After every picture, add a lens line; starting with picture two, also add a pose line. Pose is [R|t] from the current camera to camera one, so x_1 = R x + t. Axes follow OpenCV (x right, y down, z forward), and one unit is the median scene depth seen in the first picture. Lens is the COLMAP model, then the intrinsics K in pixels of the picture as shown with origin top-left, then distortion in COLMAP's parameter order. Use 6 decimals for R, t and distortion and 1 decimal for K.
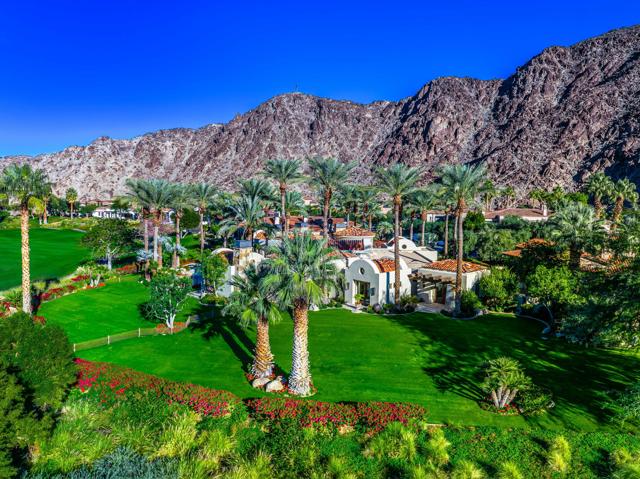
lens RADIAL K [[450.5, 0, 320.0], [0, 450.5, 239.5], [0, 0, 1]] dist [-0.046748, 0.011190]
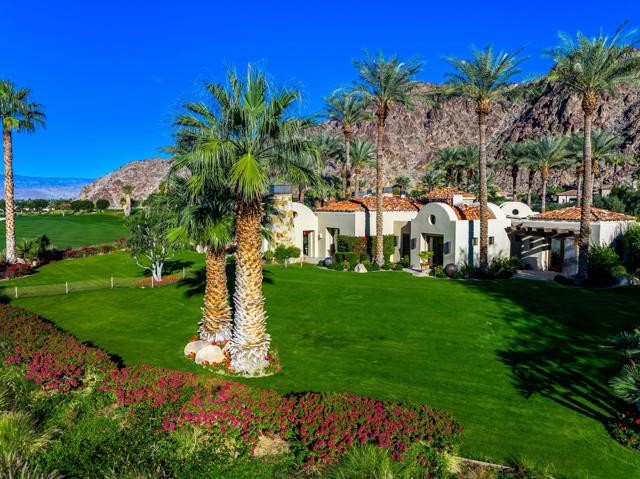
lens RADIAL K [[450.5, 0, 320.0], [0, 450.5, 239.5], [0, 0, 1]] dist [-0.046748, 0.011190]
pose [[0.962911, 0.009026, -0.269667, 0.031769], [-0.011302, 0.999912, -0.006889, 0.030204], [0.269581, 0.009681, 0.962929, 0.080246]]
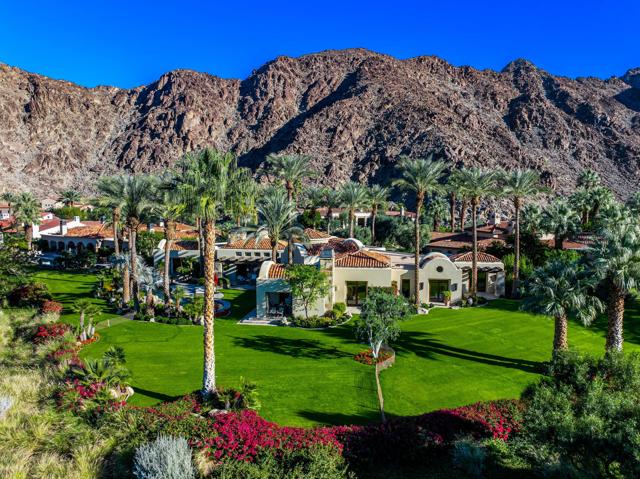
lens RADIAL K [[469.4, 0, 320.0], [0, 469.4, 239.5], [0, 0, 1]] dist [-0.045059, 0.000393]
pose [[0.791041, -0.059861, 0.608828, -0.214792], [0.060540, 0.997976, 0.019464, -0.009648], [-0.608761, 0.021462, 0.793064, 0.090681]]
